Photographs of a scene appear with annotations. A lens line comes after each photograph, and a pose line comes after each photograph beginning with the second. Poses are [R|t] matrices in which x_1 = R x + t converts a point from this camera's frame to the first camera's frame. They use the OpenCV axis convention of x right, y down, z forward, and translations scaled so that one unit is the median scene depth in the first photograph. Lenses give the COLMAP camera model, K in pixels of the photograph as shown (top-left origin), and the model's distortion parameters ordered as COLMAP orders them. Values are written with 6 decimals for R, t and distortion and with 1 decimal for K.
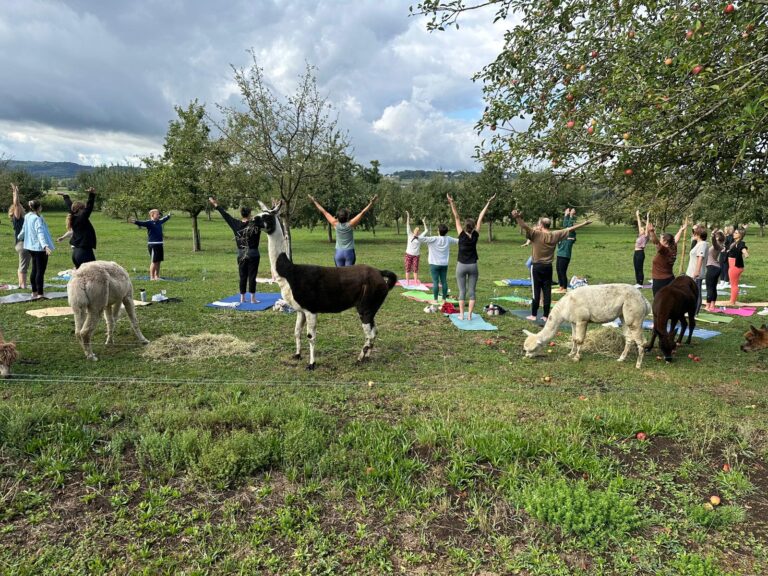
lens RADIAL K [[538.1, 0, 384.0], [0, 538.1, 288.0], [0, 0, 1]] dist [0.054257, -0.075851]
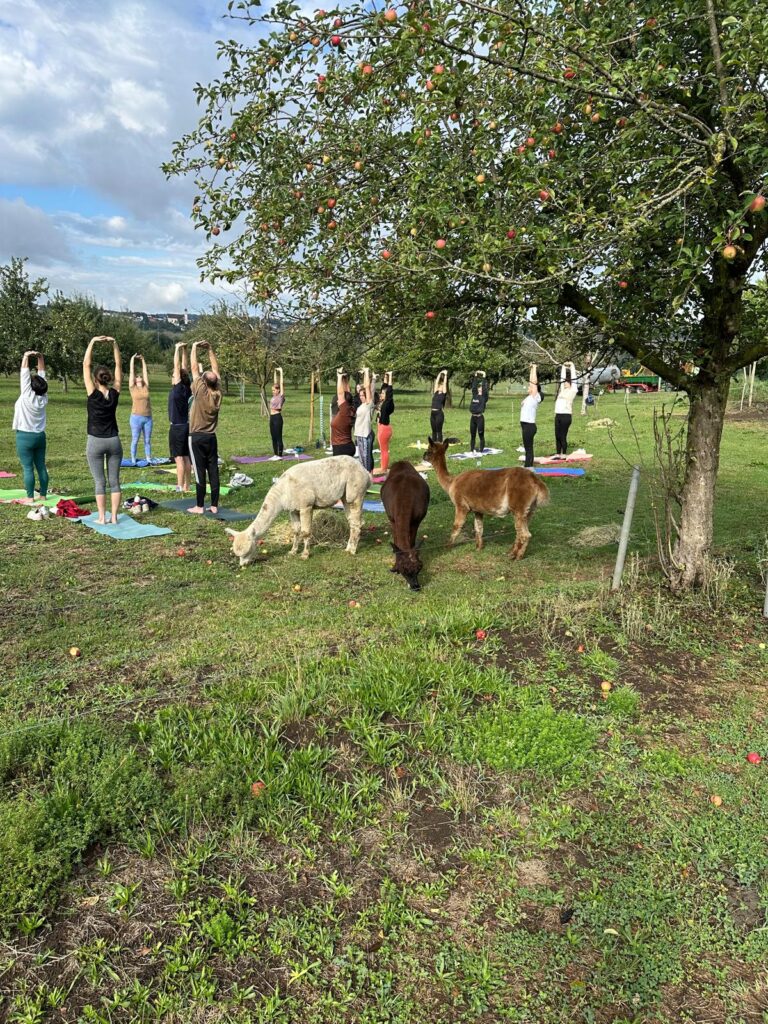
lens RADIAL K [[717.4, 0, 378.4], [0, 717.4, 508.3], [0, 0, 1]] dist [0.054257, -0.075851]
pose [[0.774304, -0.105447, 0.623967, -0.149320], [0.068290, 0.994184, 0.083269, -0.011359], [-0.629119, -0.021865, 0.777002, 0.112949]]
